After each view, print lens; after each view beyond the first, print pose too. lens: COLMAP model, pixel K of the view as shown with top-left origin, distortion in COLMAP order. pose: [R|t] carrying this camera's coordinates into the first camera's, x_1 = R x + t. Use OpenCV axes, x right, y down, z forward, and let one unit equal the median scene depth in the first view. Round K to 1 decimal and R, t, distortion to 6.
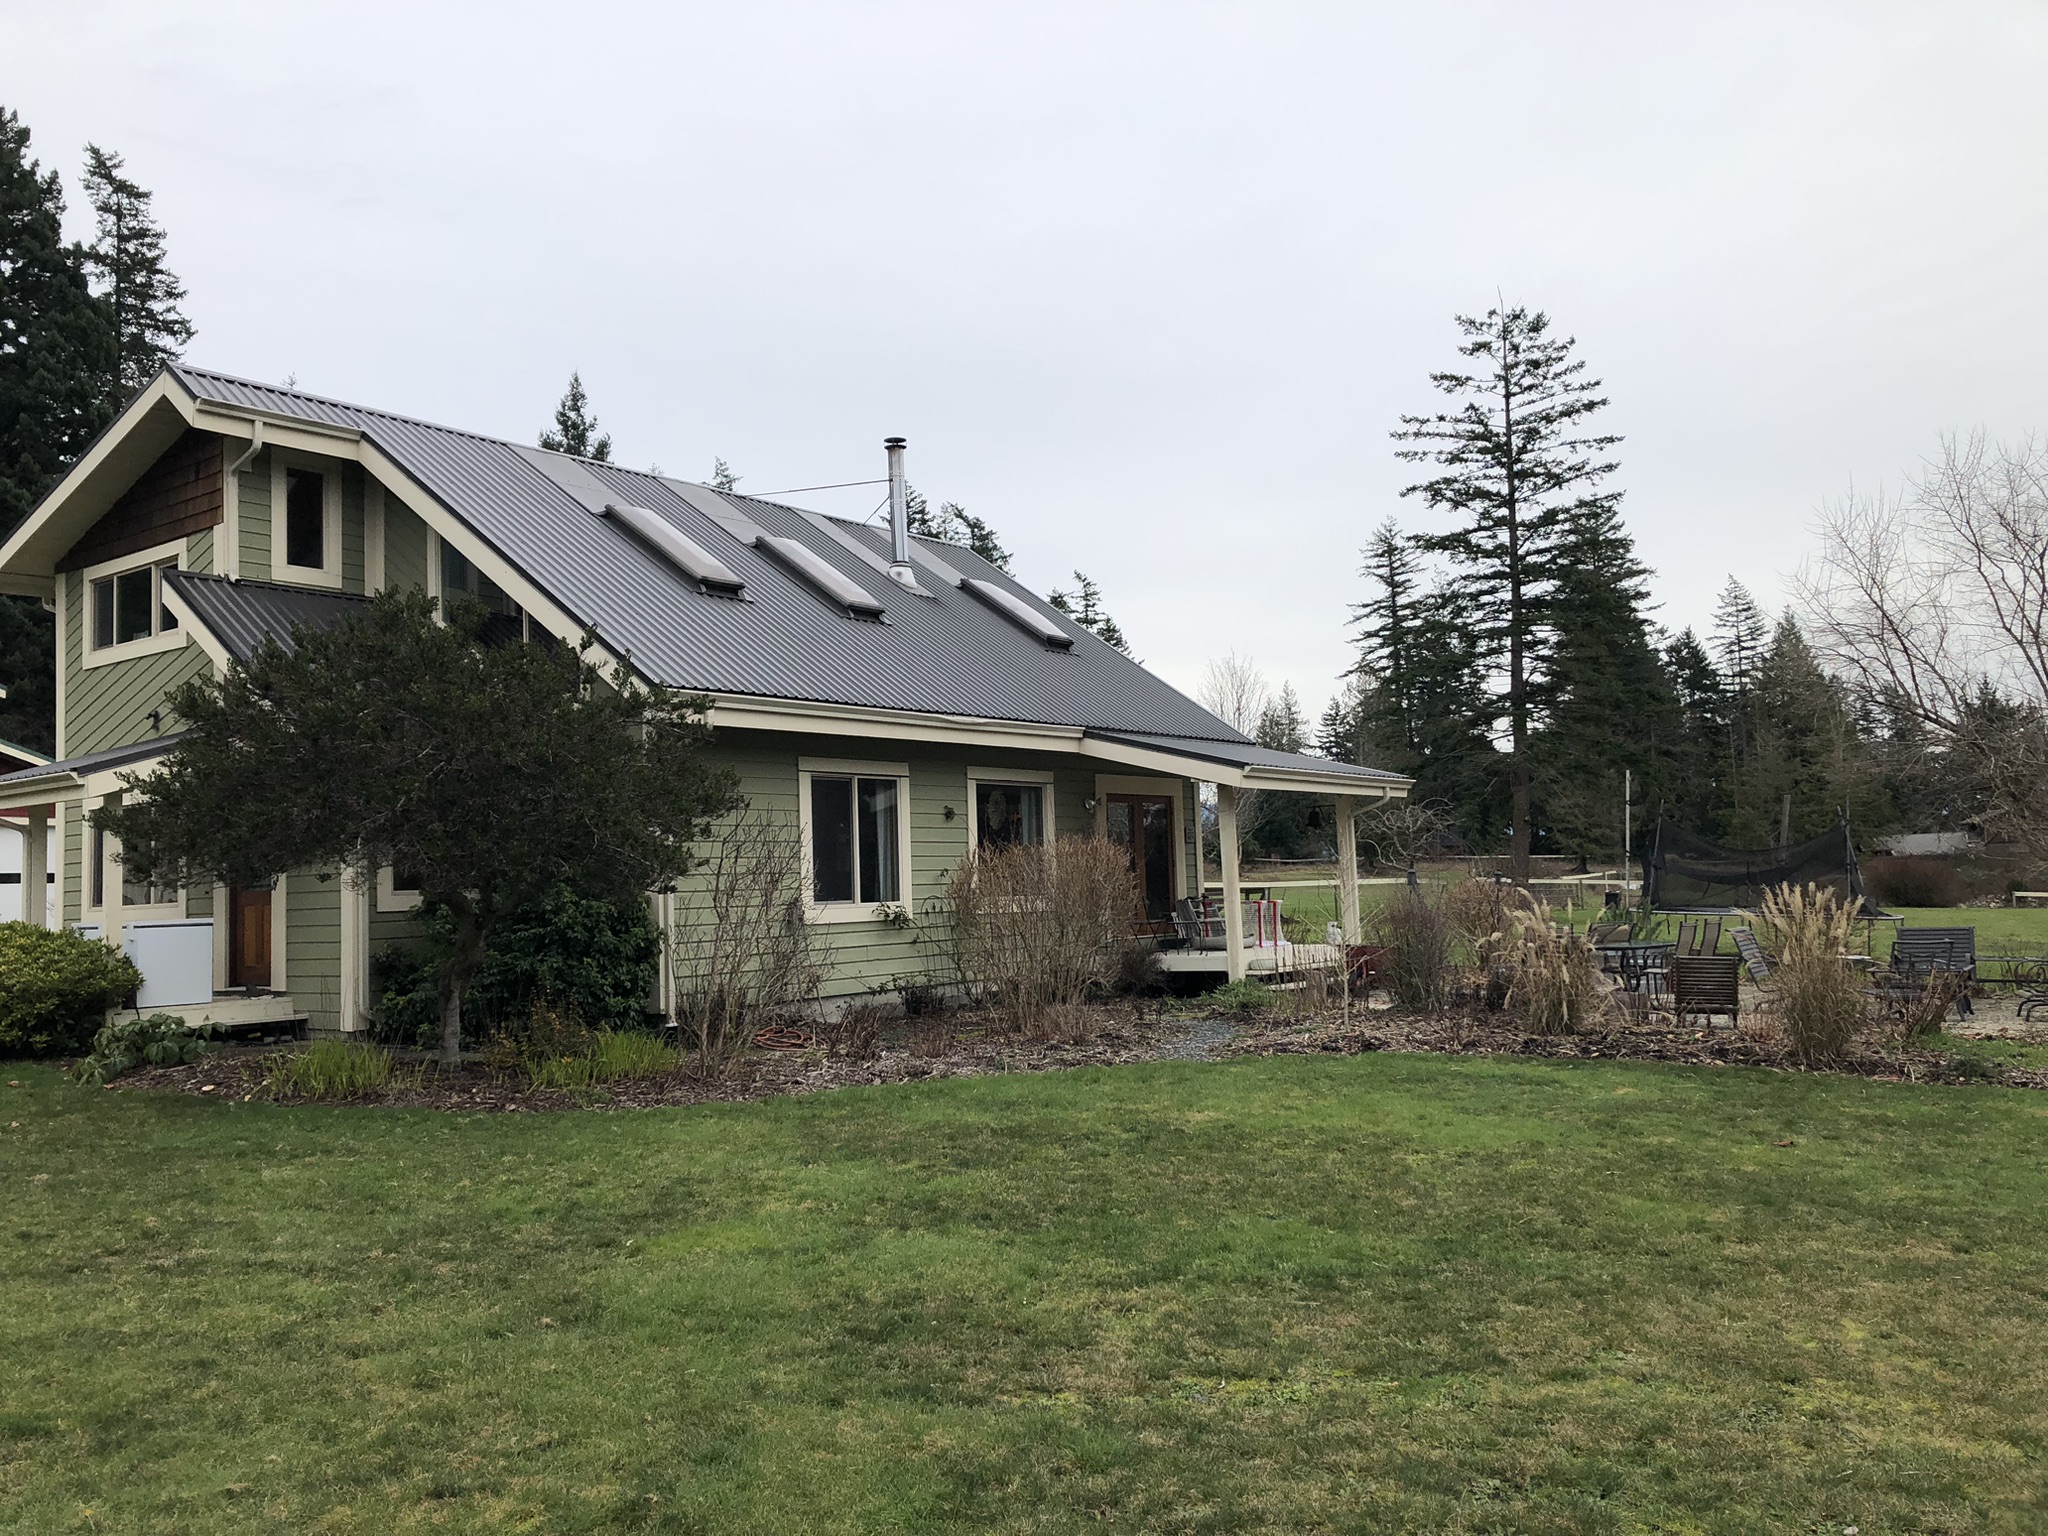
lens RADIAL K [[1672.3, 0, 1024.0], [0, 1672.3, 768.0], [0, 0, 1]] dist [0.000070, 0.000008]
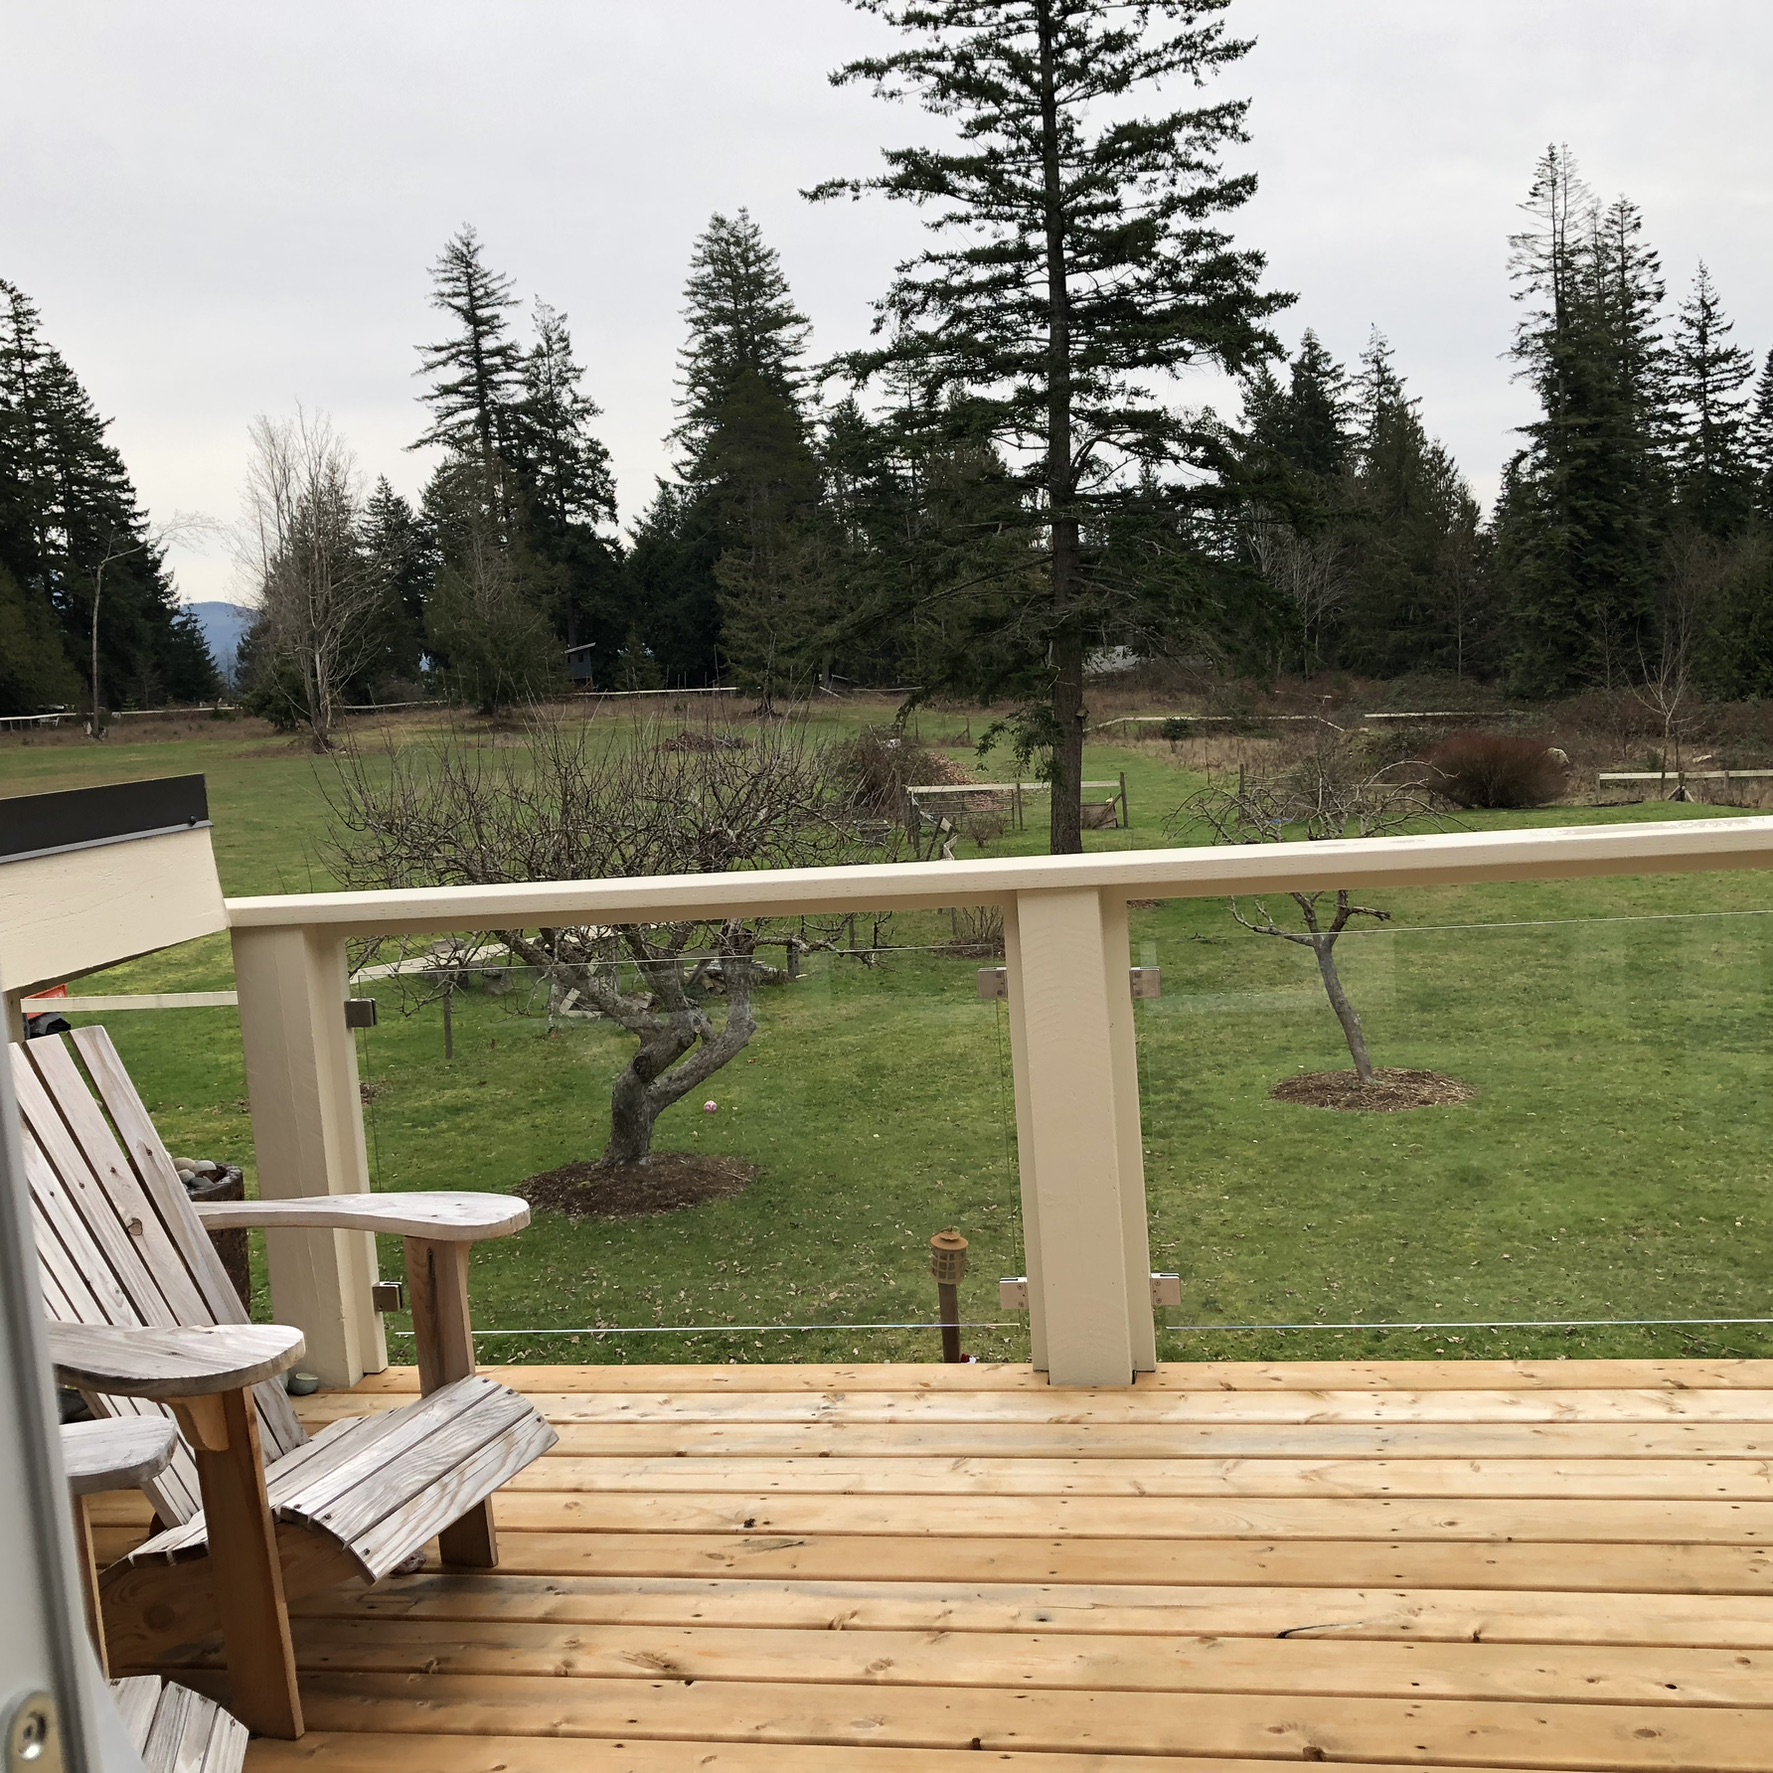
lens RADIAL K [[1930.3, 0, 927.2], [0, 1930.3, 888.5], [0, 0, 1]] dist [0.009930, -0.039215]
pose [[0.885500, -0.082517, 0.457253, -0.011615], [0.005146, 0.985785, 0.167932, -0.005723], [-0.464611, -0.146351, 0.873337, 0.132886]]
